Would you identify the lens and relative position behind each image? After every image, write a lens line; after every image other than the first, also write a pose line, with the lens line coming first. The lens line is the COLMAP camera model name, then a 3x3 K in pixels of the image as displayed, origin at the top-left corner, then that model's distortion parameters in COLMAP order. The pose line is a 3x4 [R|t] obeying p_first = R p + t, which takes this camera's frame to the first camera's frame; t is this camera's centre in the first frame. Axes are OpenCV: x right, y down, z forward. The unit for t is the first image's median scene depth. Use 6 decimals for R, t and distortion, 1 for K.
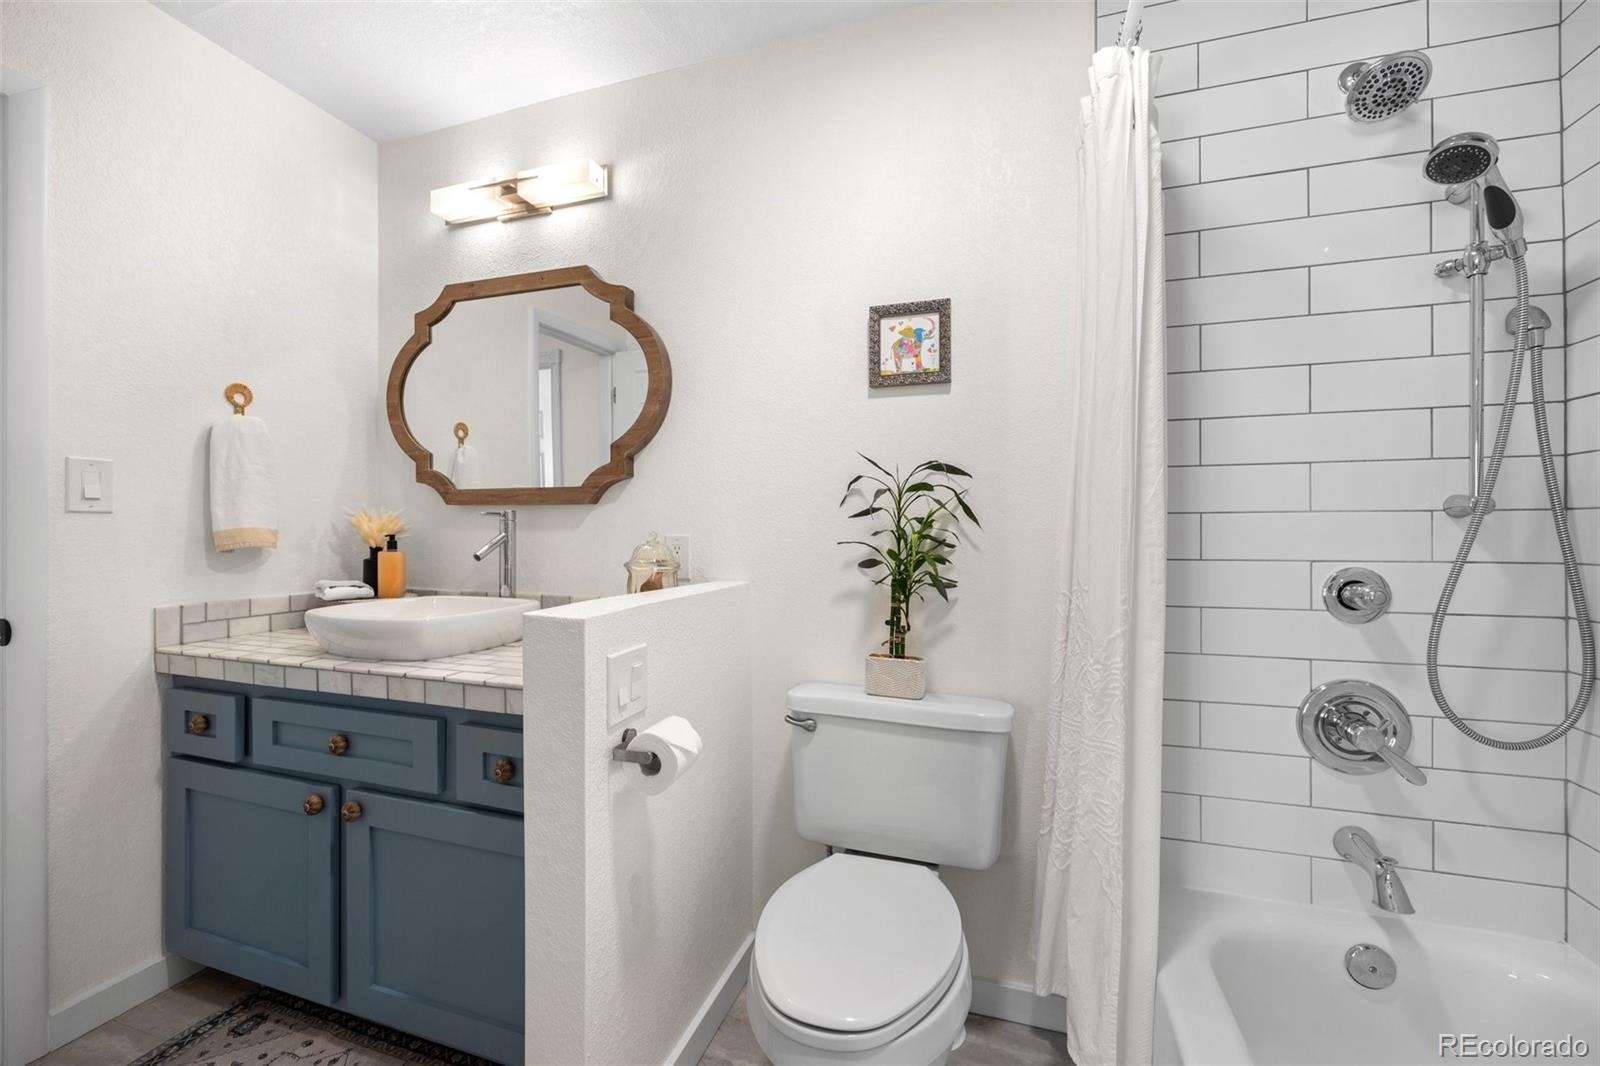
lens RADIAL K [[628.5, 0, 800.2], [0, 628.5, 527.2], [0, 0, 1]] dist [-0.011270, 0.000042]
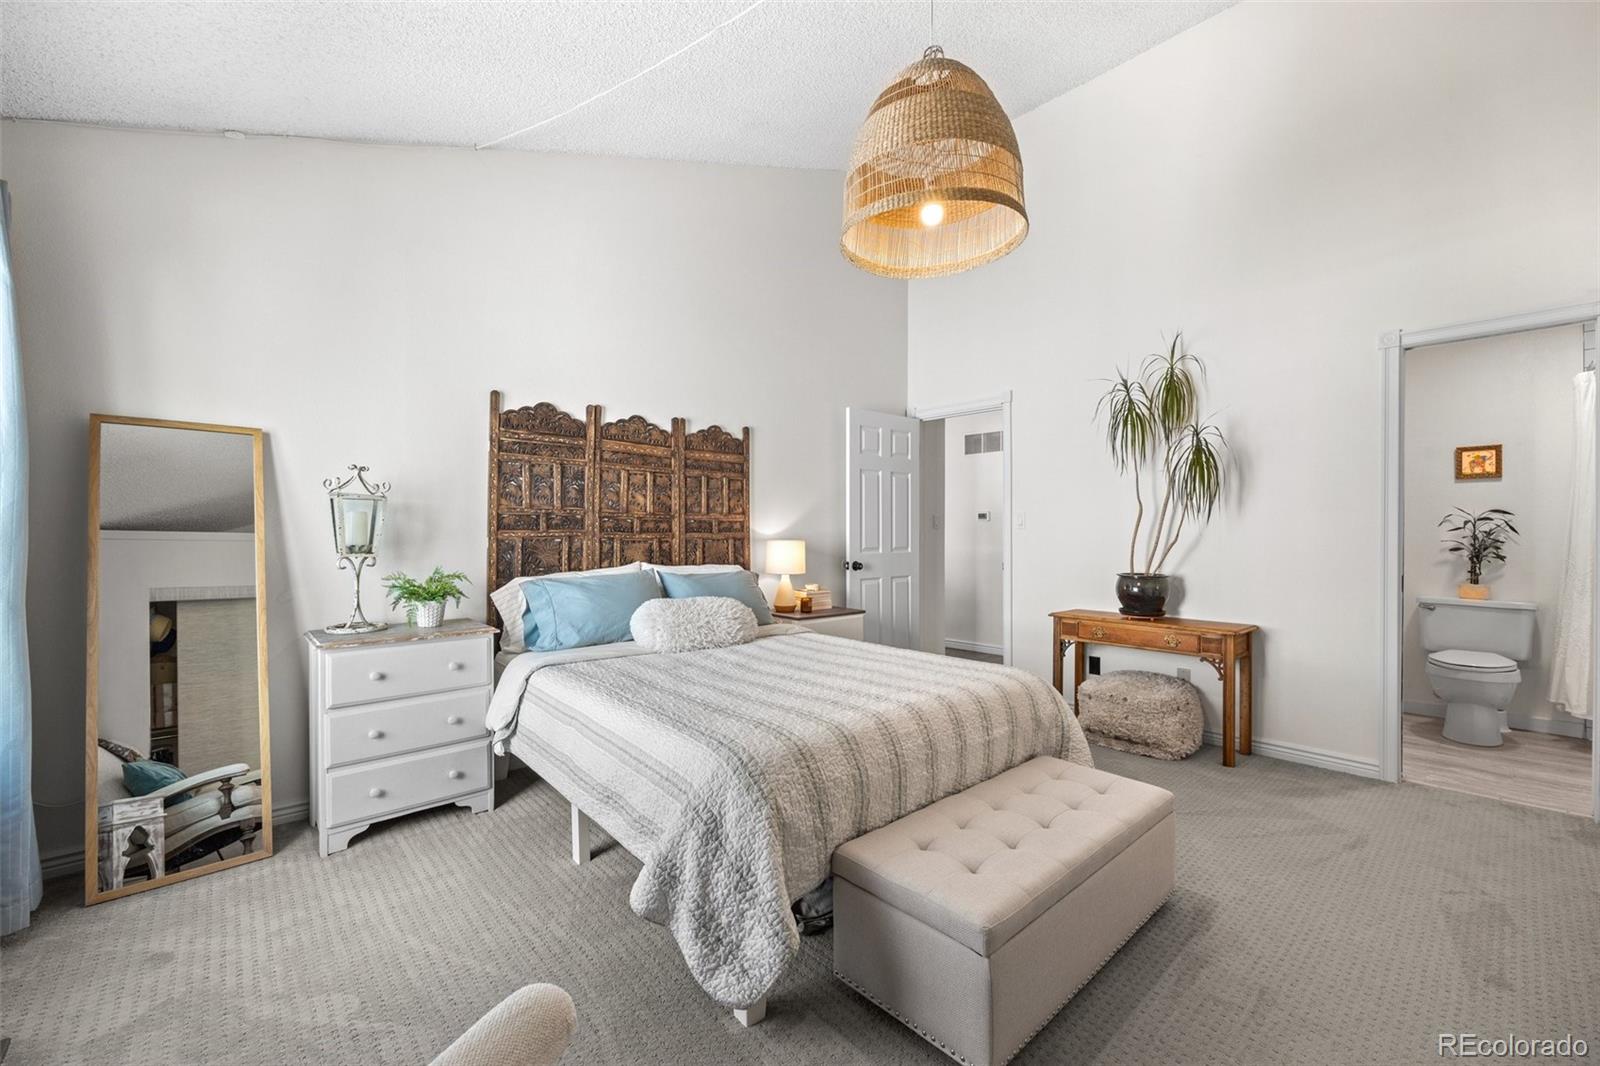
lens RADIAL K [[628.5, 0, 797.5], [0, 628.5, 537.0], [0, 0, 1]] dist [-0.011270, 0.000042]
pose [[0.858074, -0.002805, -0.513518, -0.895780], [0.004702, 0.999986, 0.002394, -0.010296], [0.513504, -0.004469, 0.858075, -2.541710]]
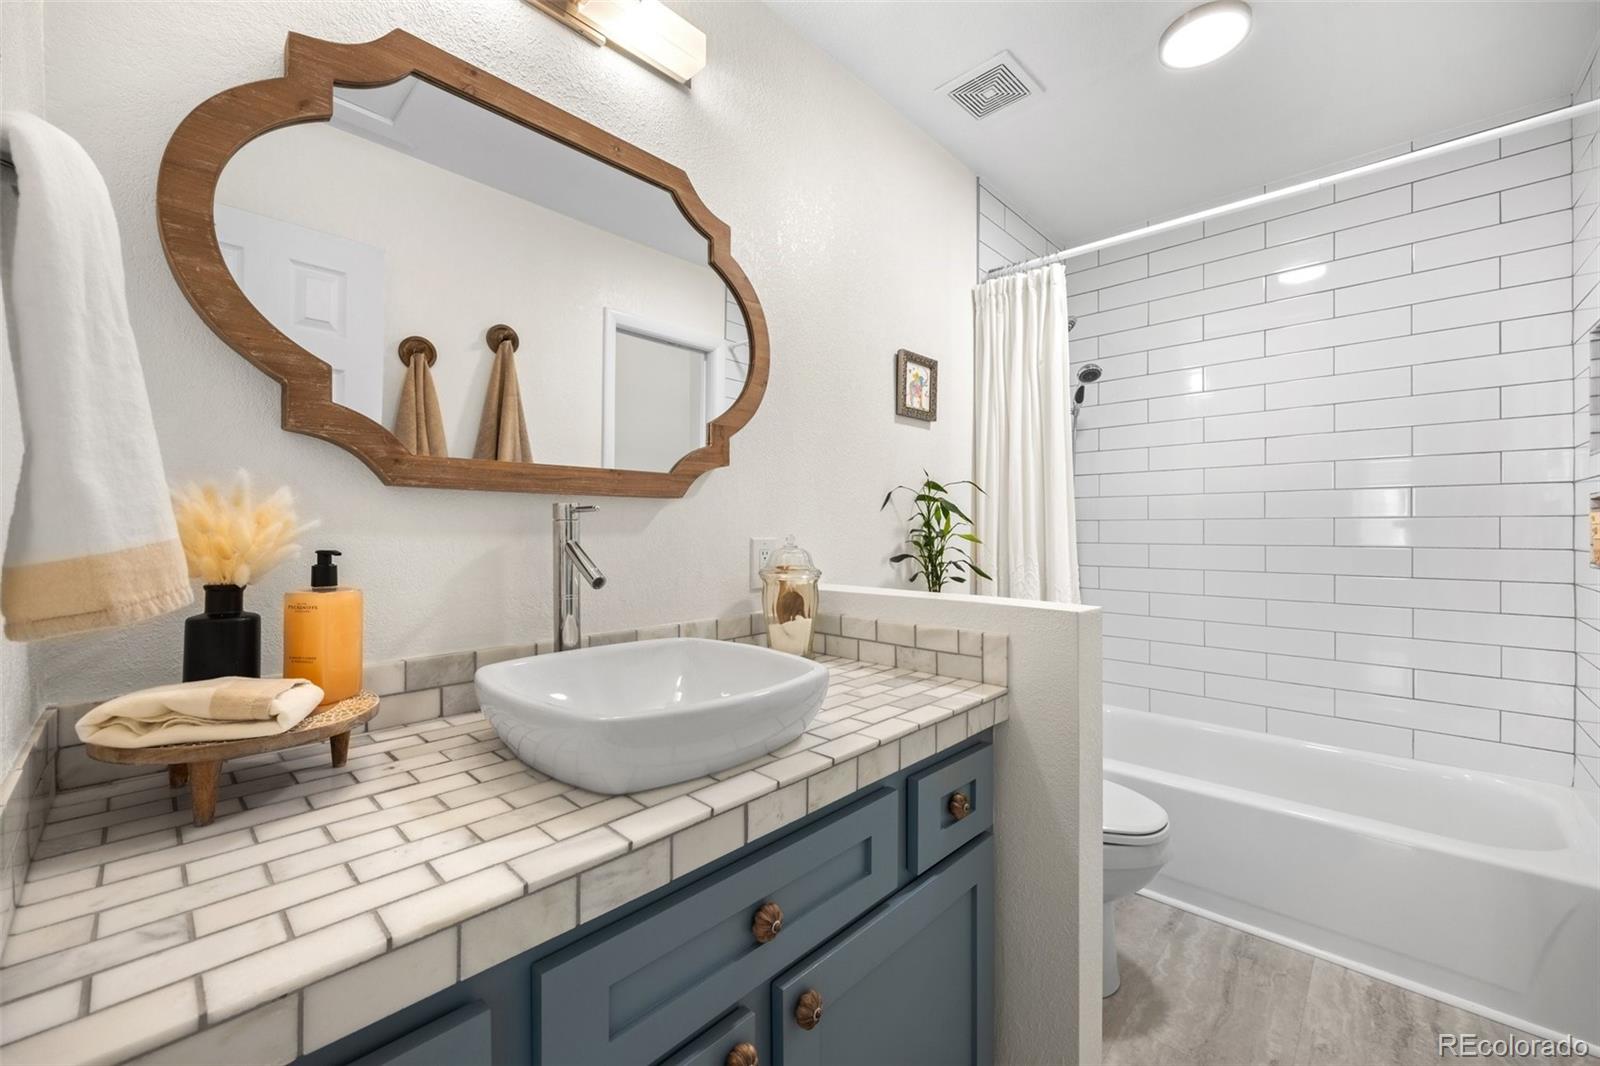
lens RADIAL K [[628.5, 0, 793.5], [0, 628.5, 533.9], [0, 0, 1]] dist [-0.011270, 0.000042]
pose [[0.444163, -0.012329, 0.895861, -1.105610], [0.000279, 0.999907, 0.013622, -0.006822], [-0.895946, -0.005801, 0.444126, 0.656171]]
